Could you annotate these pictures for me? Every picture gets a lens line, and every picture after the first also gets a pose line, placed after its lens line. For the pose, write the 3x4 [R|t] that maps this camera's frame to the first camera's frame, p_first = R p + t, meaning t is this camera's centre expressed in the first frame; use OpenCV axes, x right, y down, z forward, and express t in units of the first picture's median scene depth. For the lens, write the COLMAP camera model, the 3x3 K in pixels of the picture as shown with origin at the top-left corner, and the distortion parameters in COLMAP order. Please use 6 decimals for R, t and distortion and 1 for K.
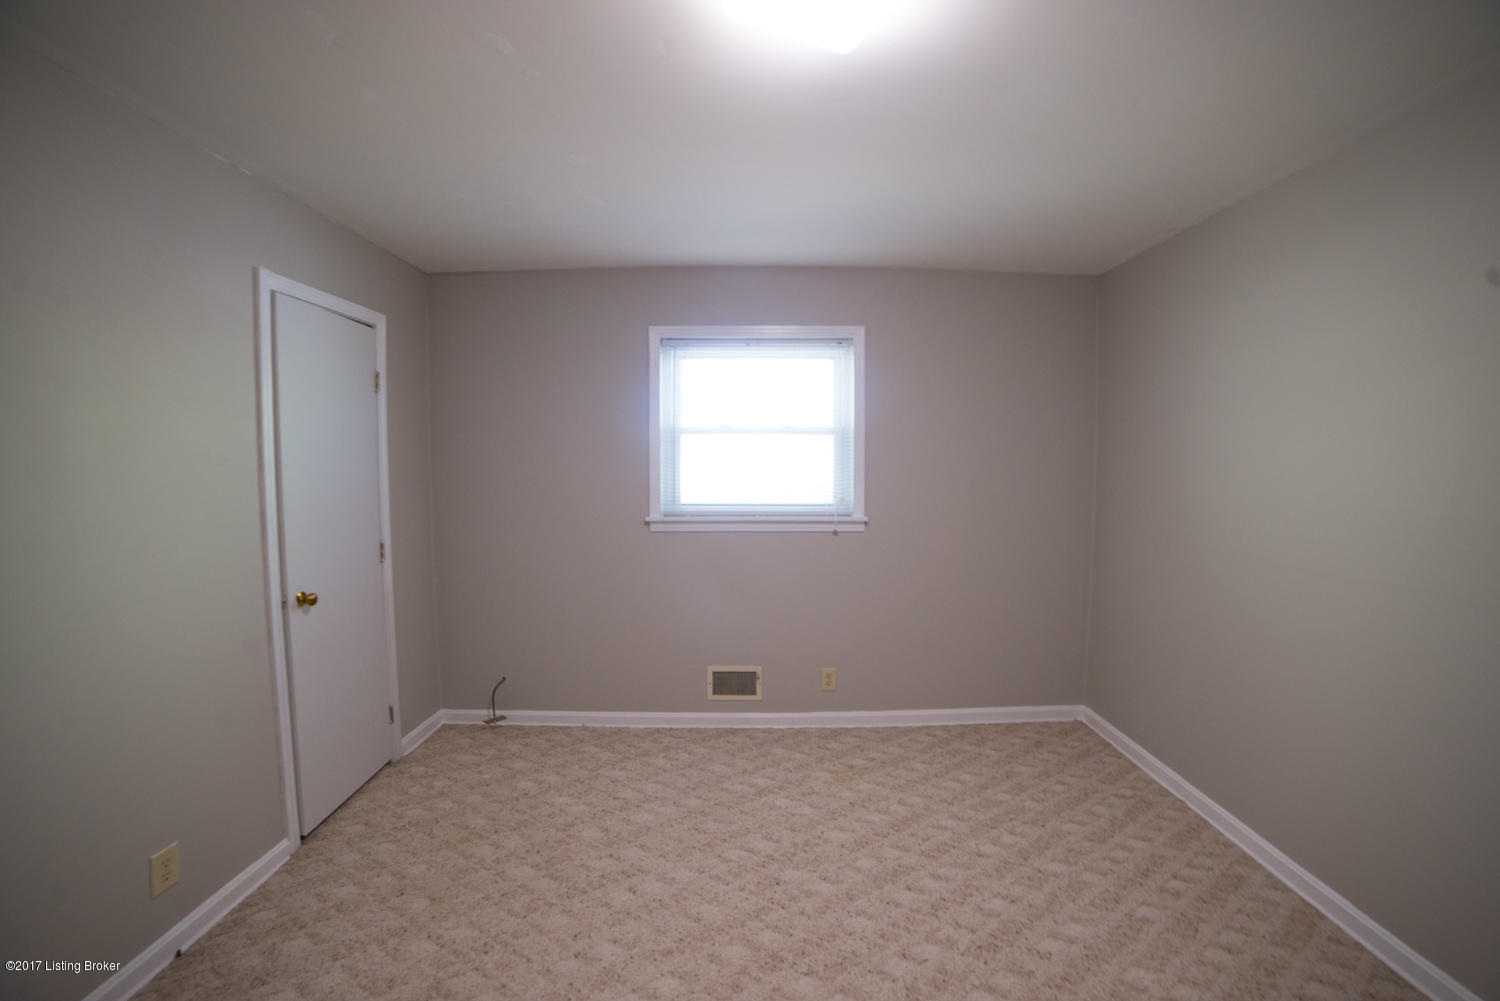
lens RADIAL K [[611.1, 0, 757.2], [0, 611.1, 505.9], [0, 0, 1]] dist [-0.114311, 0.042956]
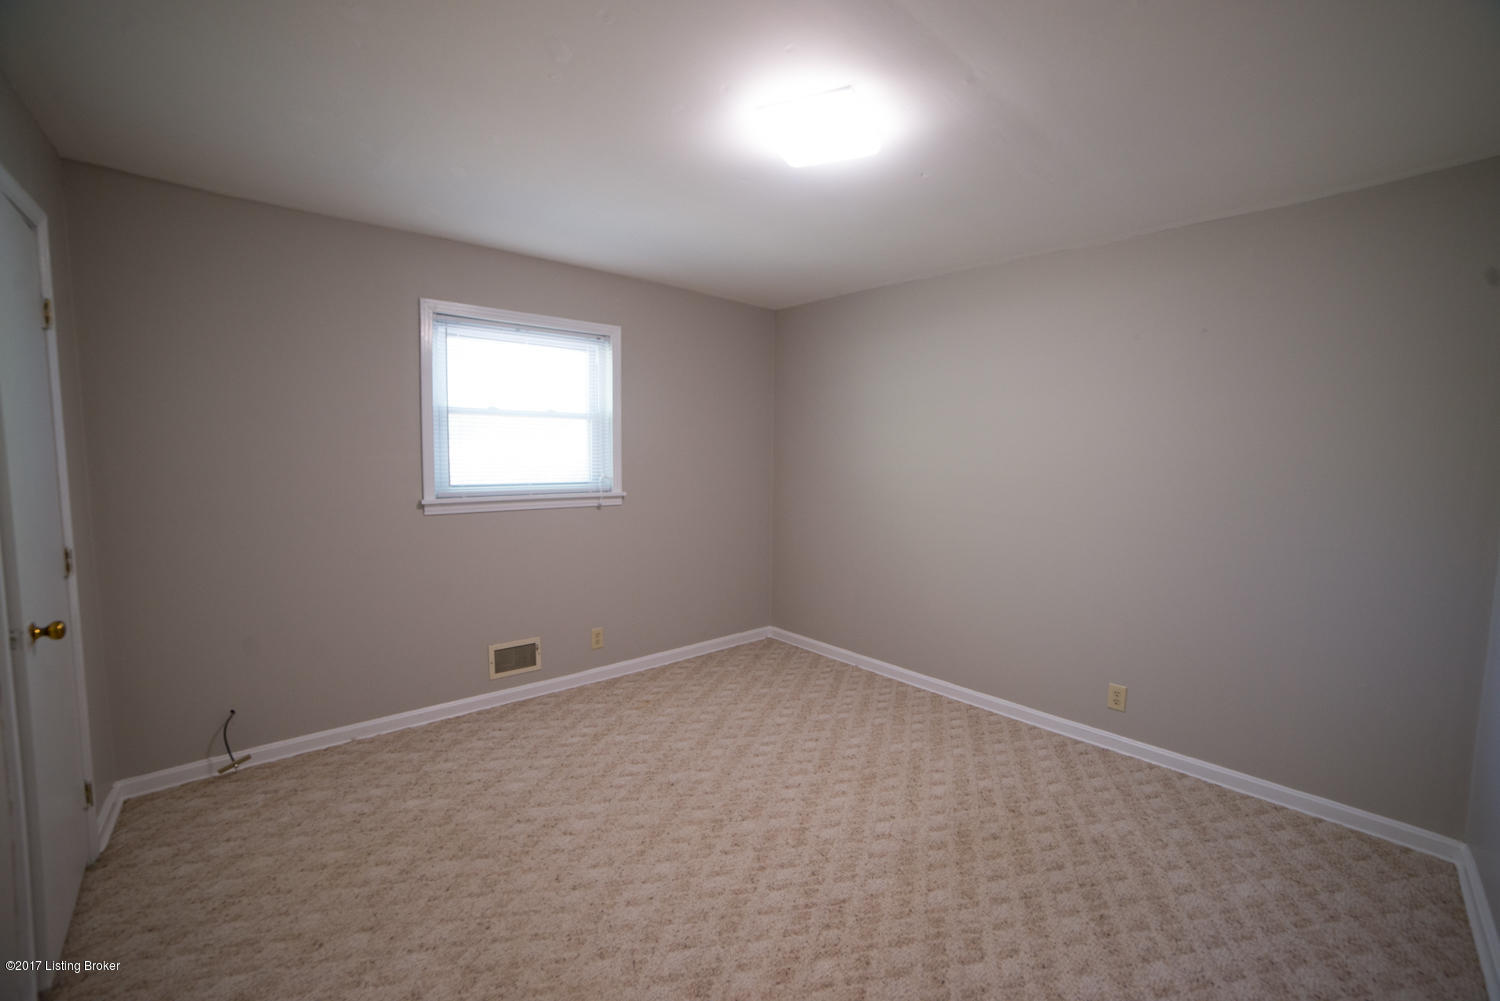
lens RADIAL K [[611.1, 0, 757.2], [0, 611.1, 505.9], [0, 0, 1]] dist [-0.114311, 0.042956]
pose [[0.744785, -0.047784, 0.665591, -0.415162], [0.034063, 0.998855, 0.033593, 0.014825], [-0.666434, -0.002348, 0.745560, -0.032866]]
